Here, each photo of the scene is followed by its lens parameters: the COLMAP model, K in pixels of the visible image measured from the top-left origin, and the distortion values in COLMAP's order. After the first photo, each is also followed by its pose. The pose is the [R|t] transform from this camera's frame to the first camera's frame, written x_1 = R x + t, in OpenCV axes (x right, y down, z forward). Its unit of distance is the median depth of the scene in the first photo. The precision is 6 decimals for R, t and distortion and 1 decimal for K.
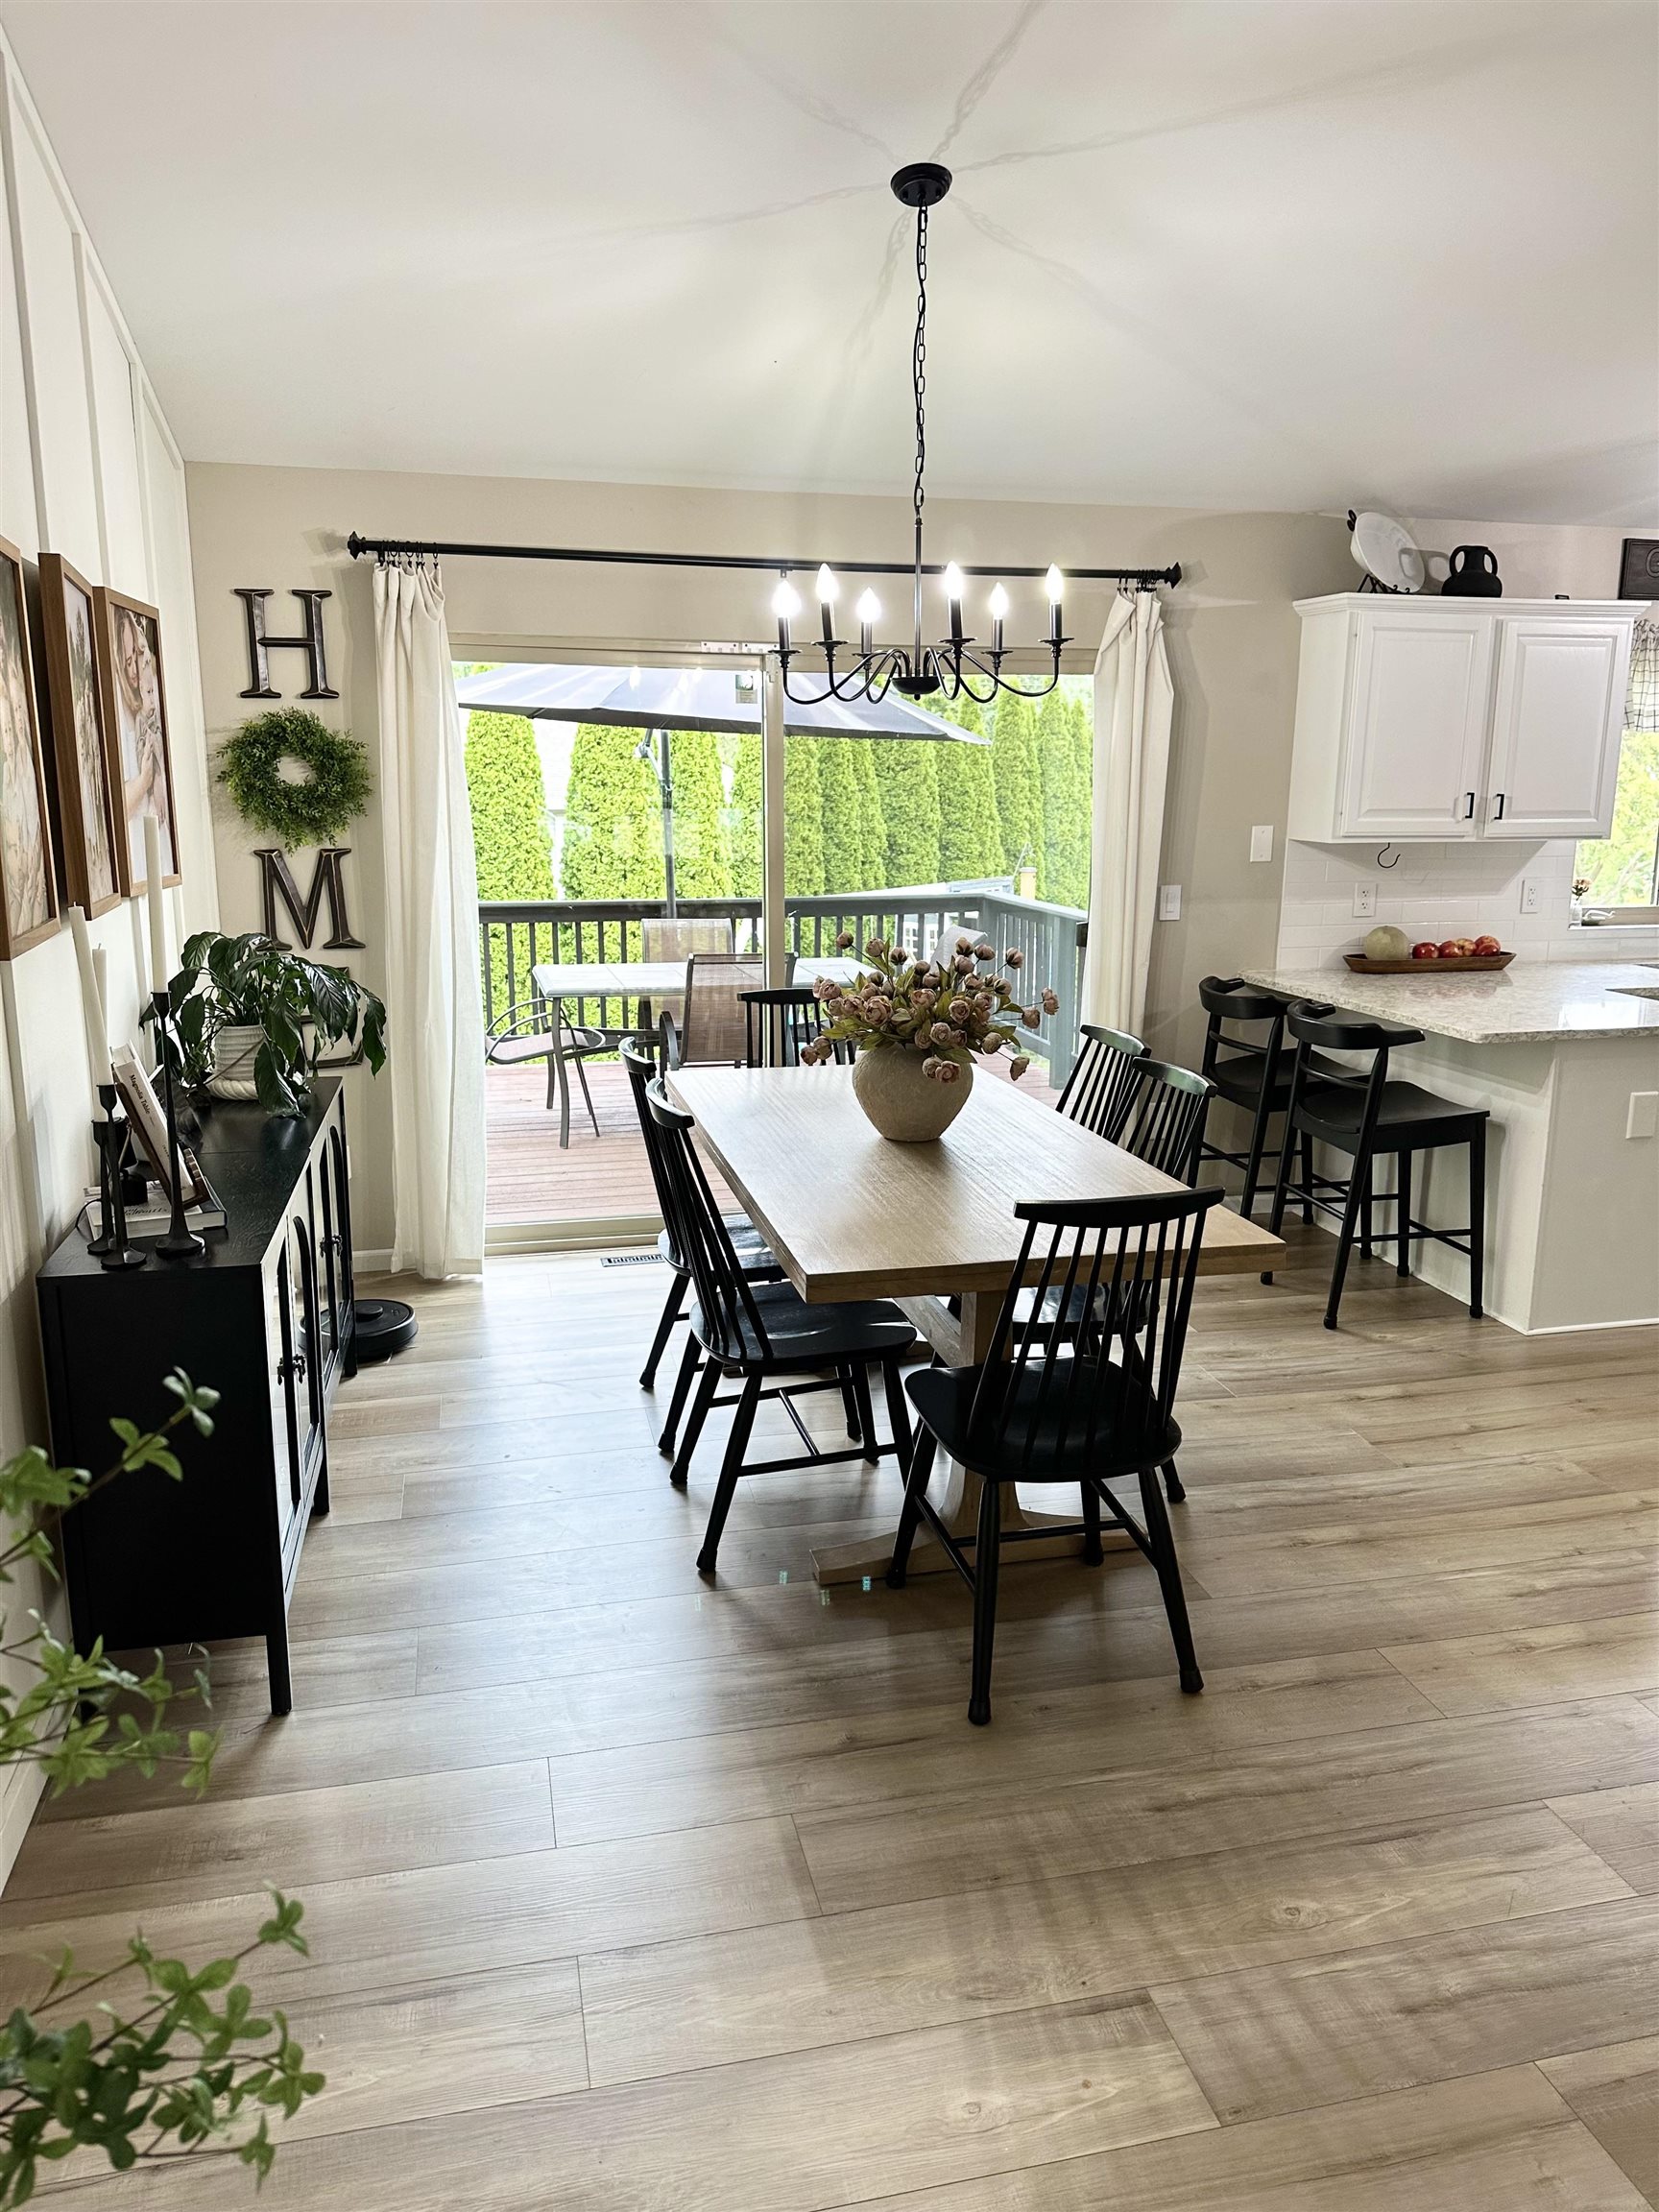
lens RADIAL K [[1540.7, 0, 829.5], [0, 1540.7, 1106.0], [0, 0, 1]] dist [0.123051, -0.165276]
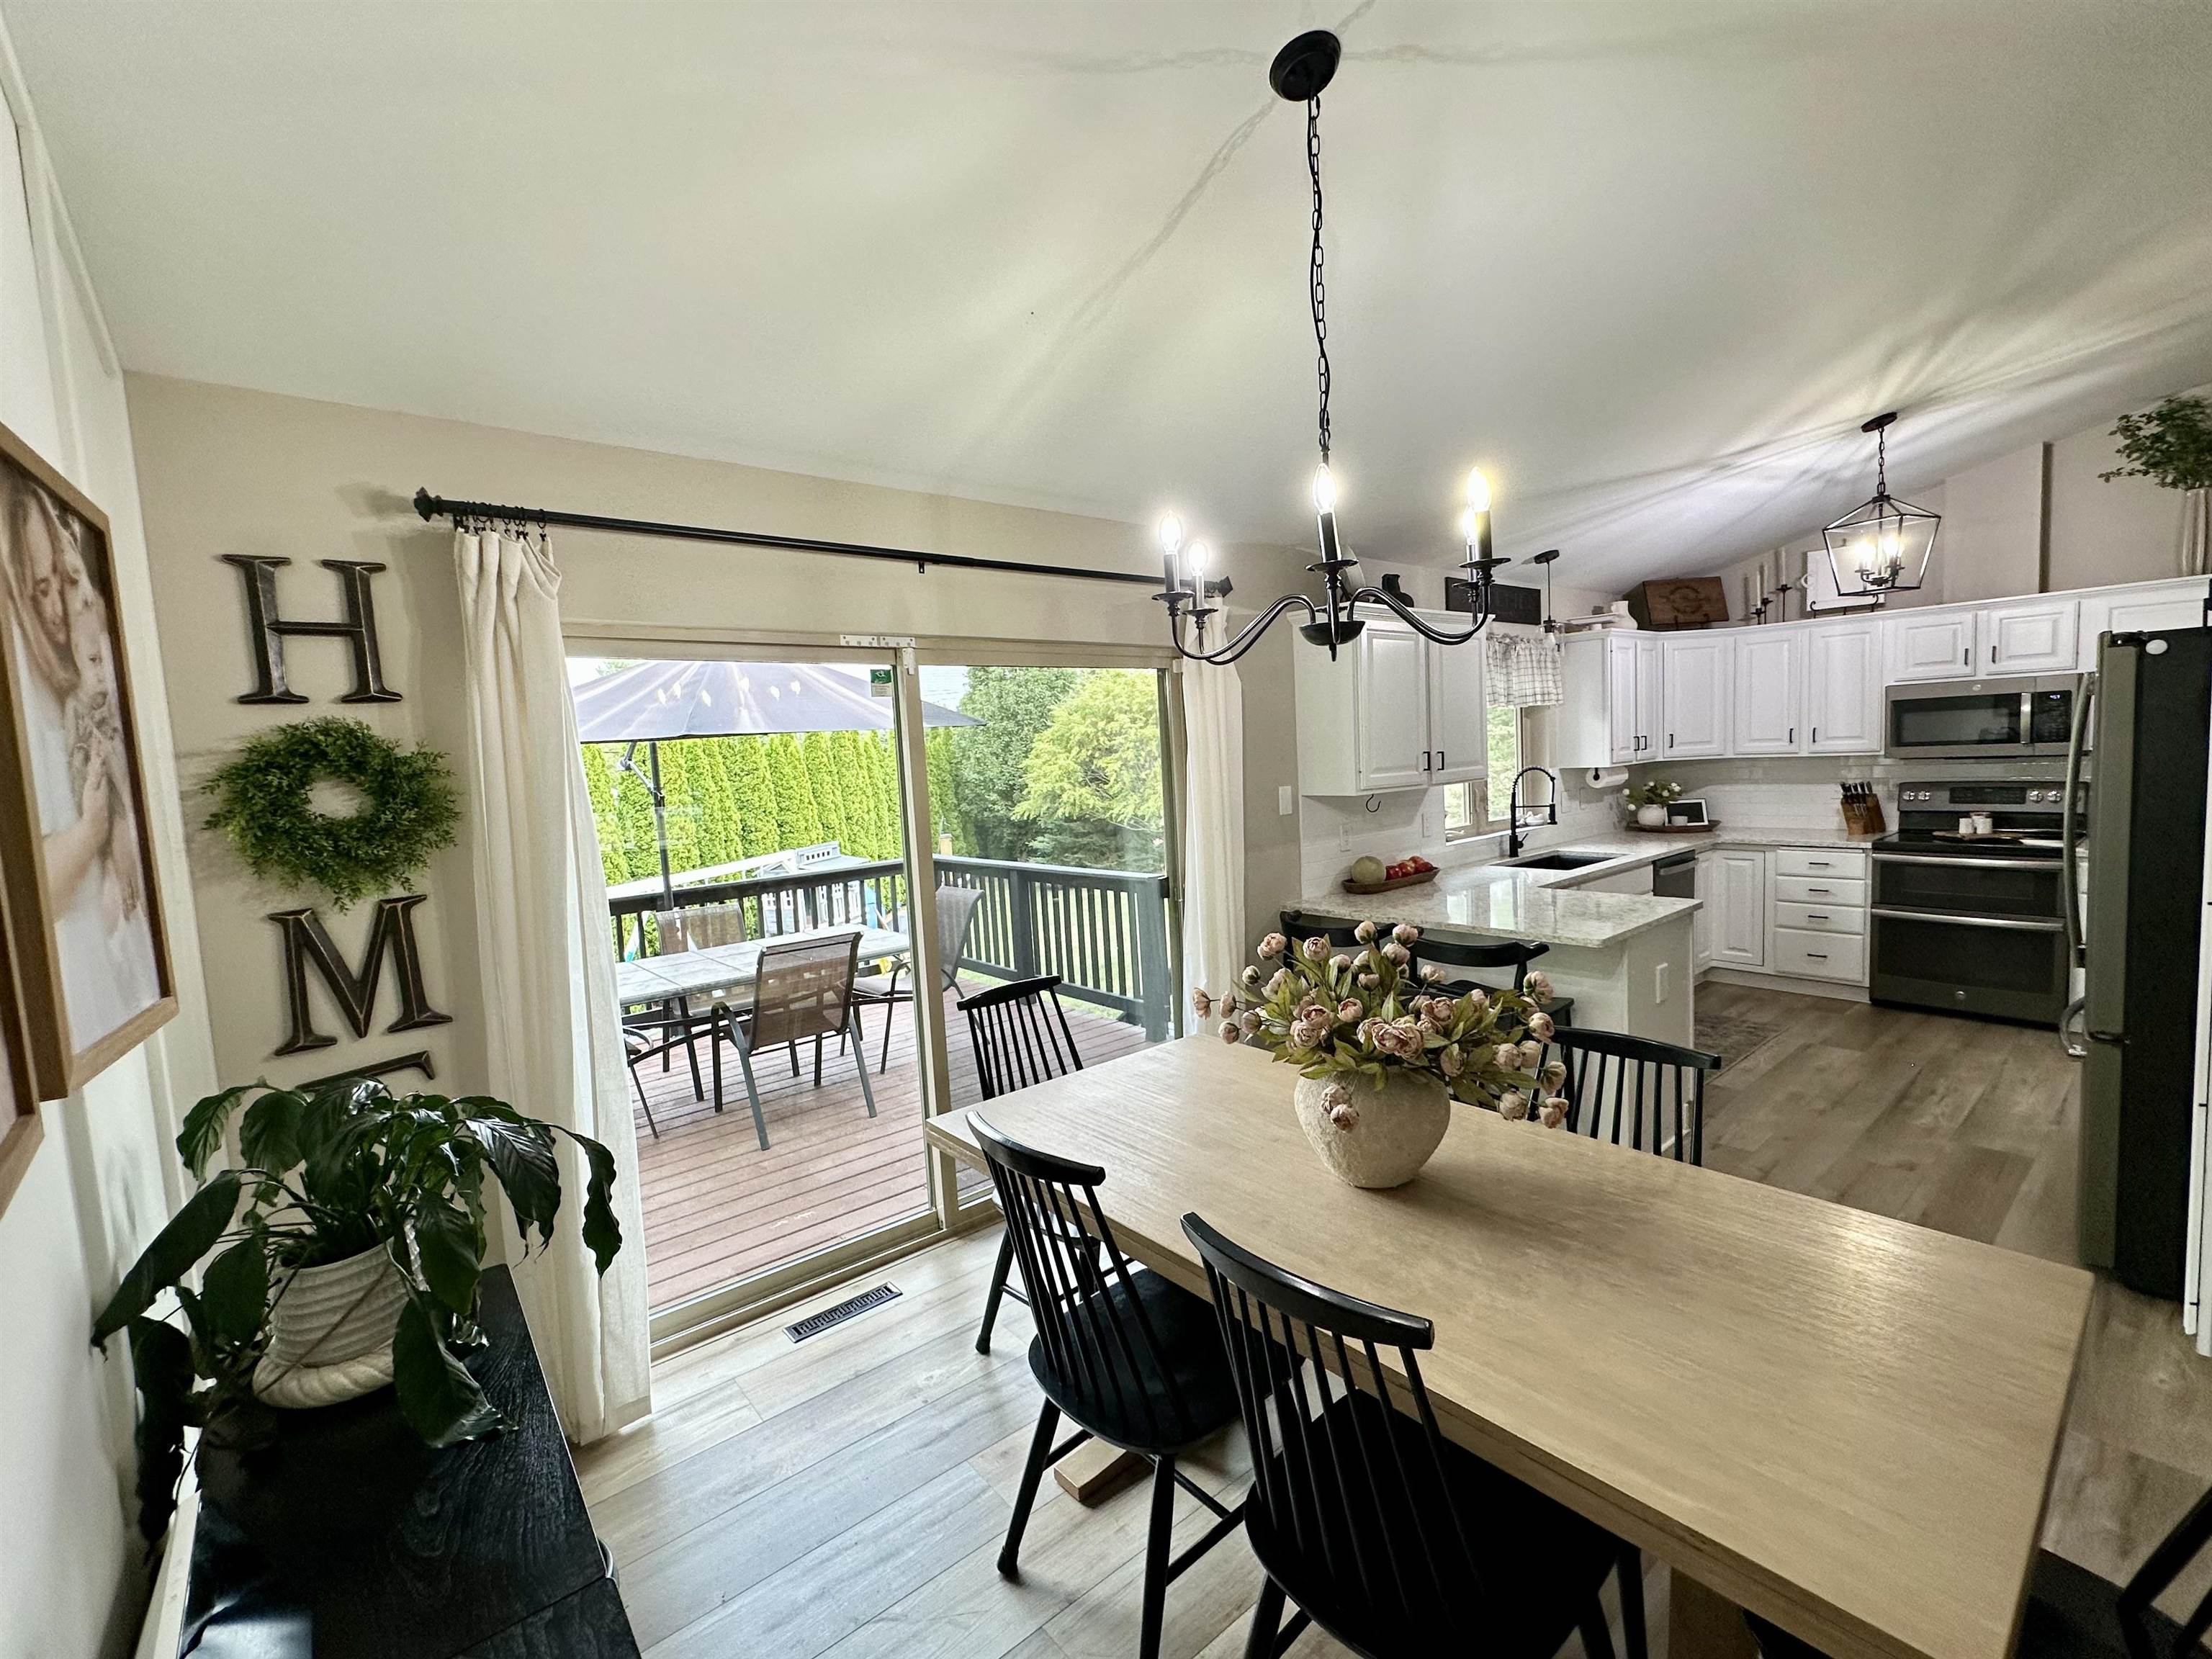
lens RADIAL K [[943.1, 0, 1104.9], [0, 943.1, 841.9], [0, 0, 1]] dist [-0.003044, 0.000511]
pose [[0.895619, -0.093751, 0.434830, -0.214266], [0.151388, 0.983425, -0.099783, -0.097304], [-0.418268, 0.155195, 0.894967, 0.463758]]
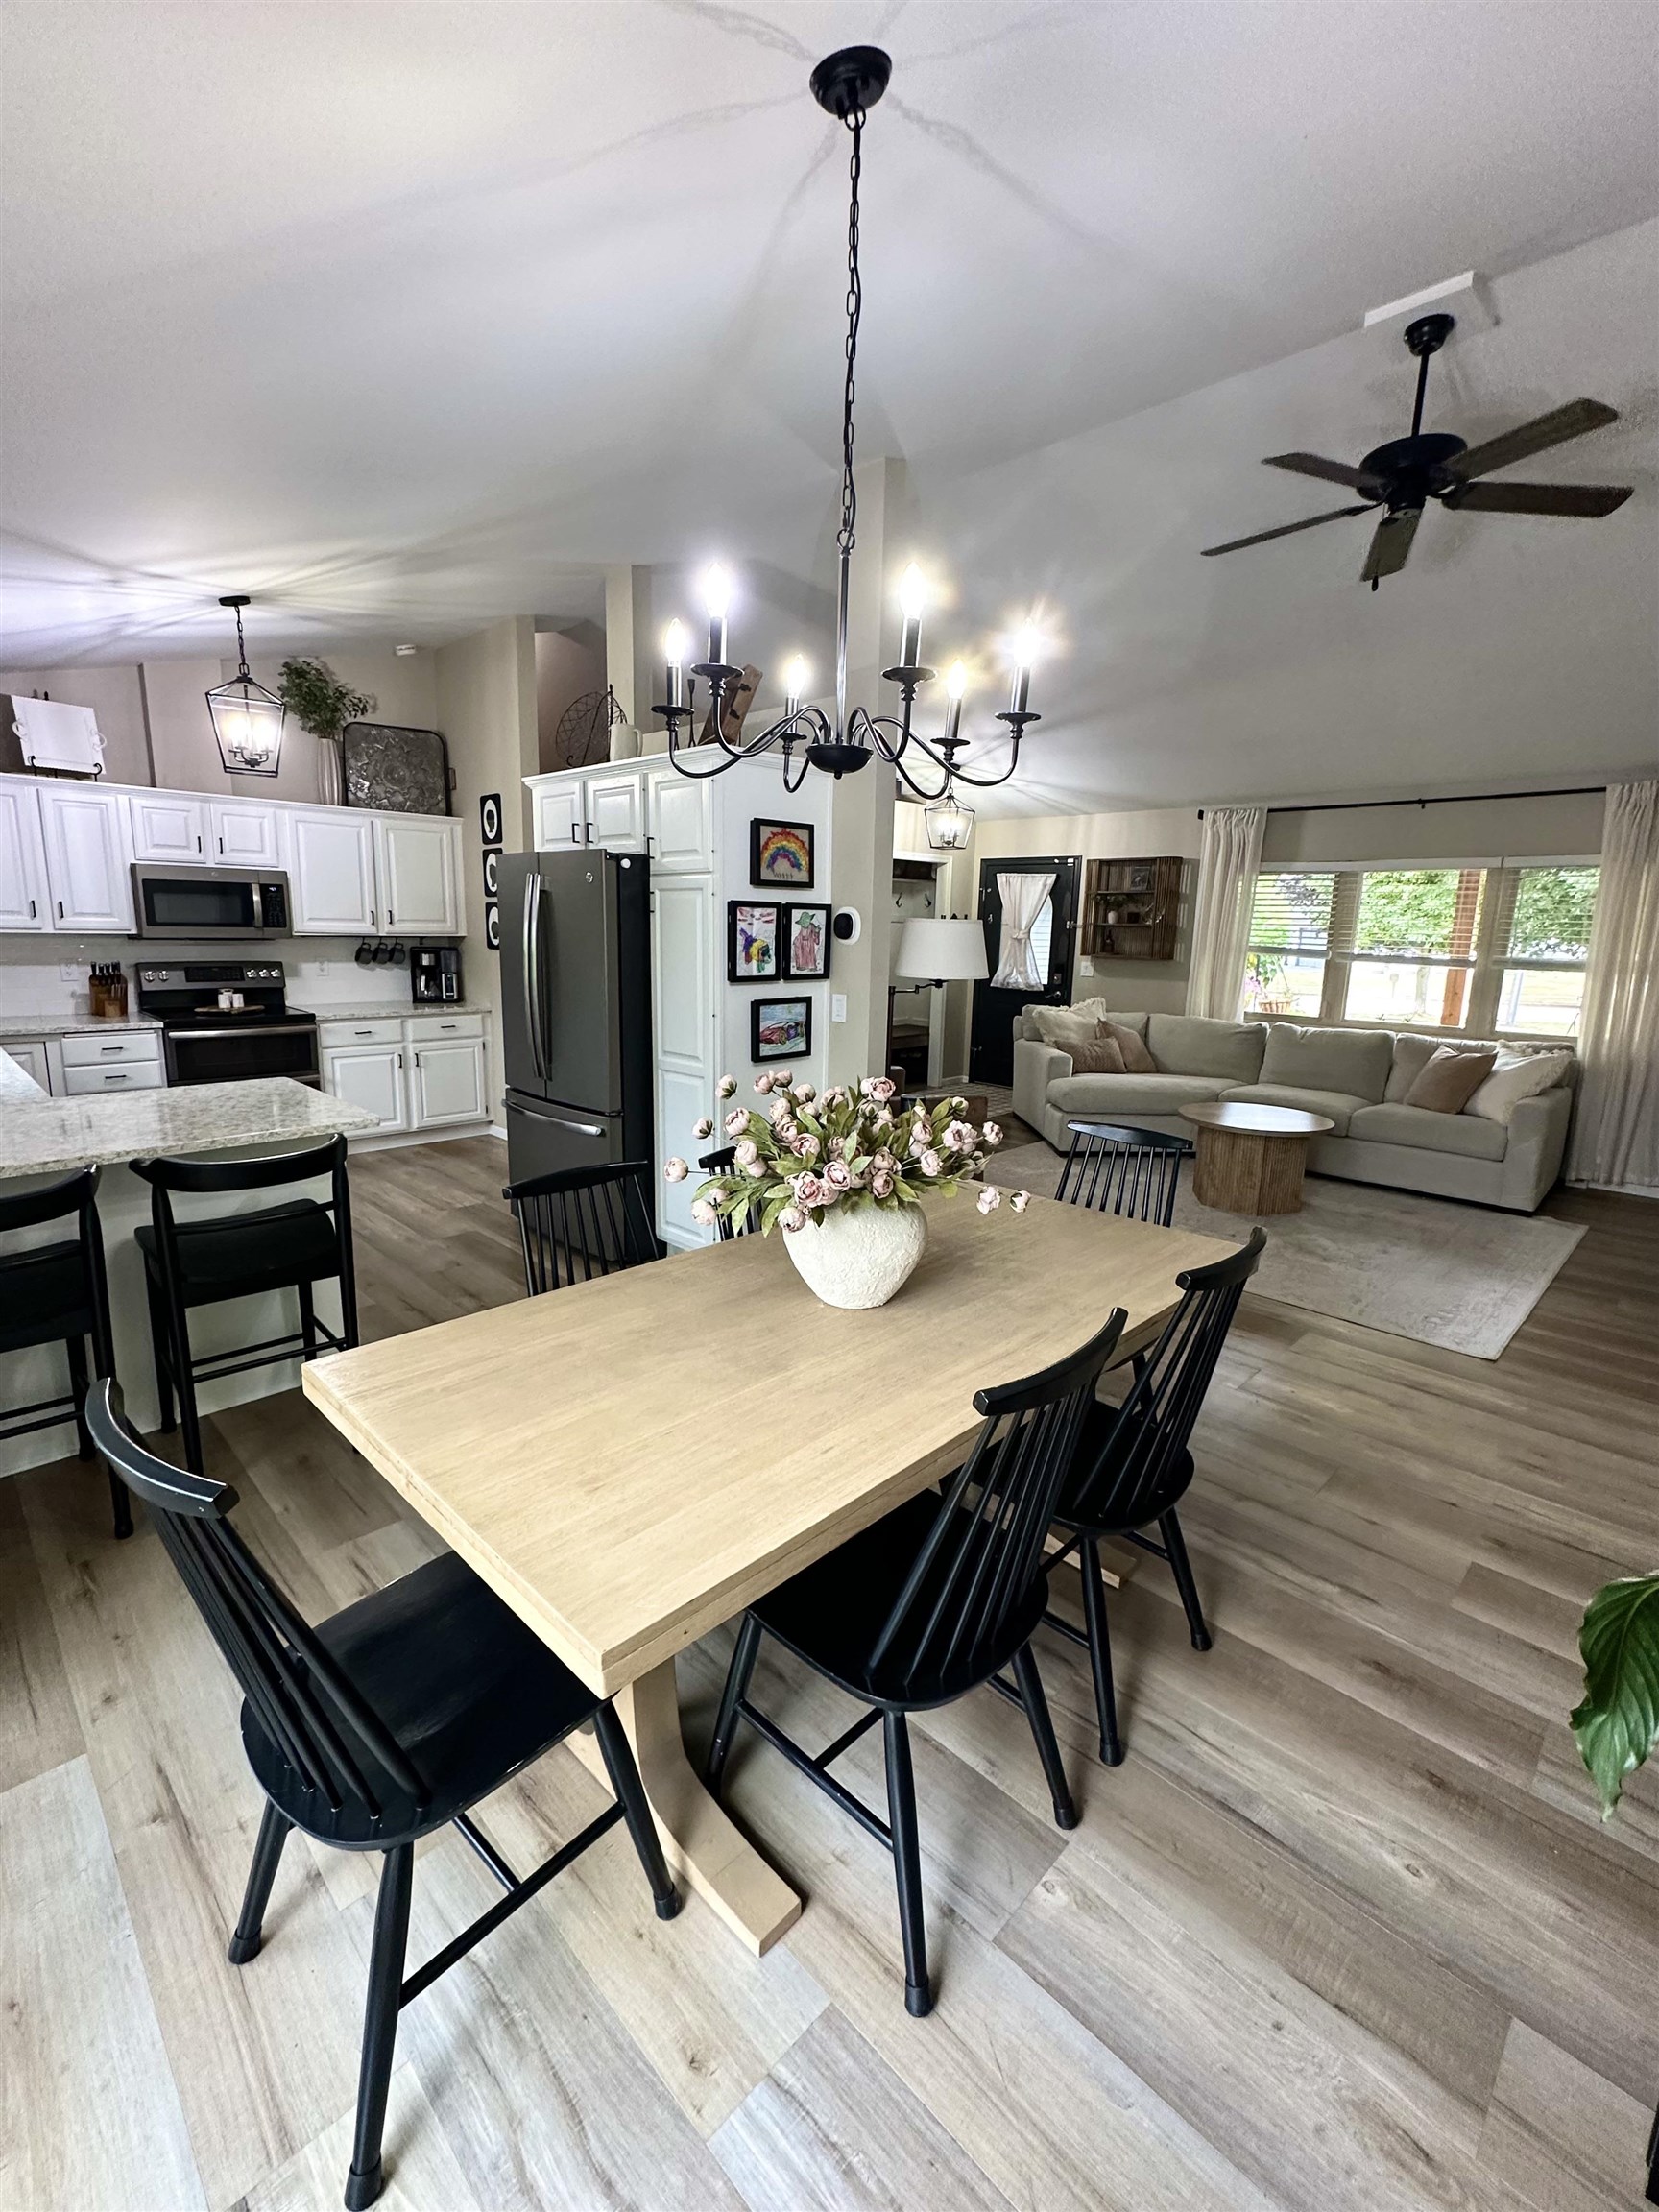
lens RADIAL K [[943.1, 0, 828.4], [0, 943.1, 1103.4], [0, 0, 1]] dist [-0.003044, 0.000511]
pose [[-0.532149, -0.177987, 0.827731, -0.278983], [0.159238, 0.939165, 0.304323, -0.191523], [-0.831541, 0.293751, -0.471434, 0.968564]]
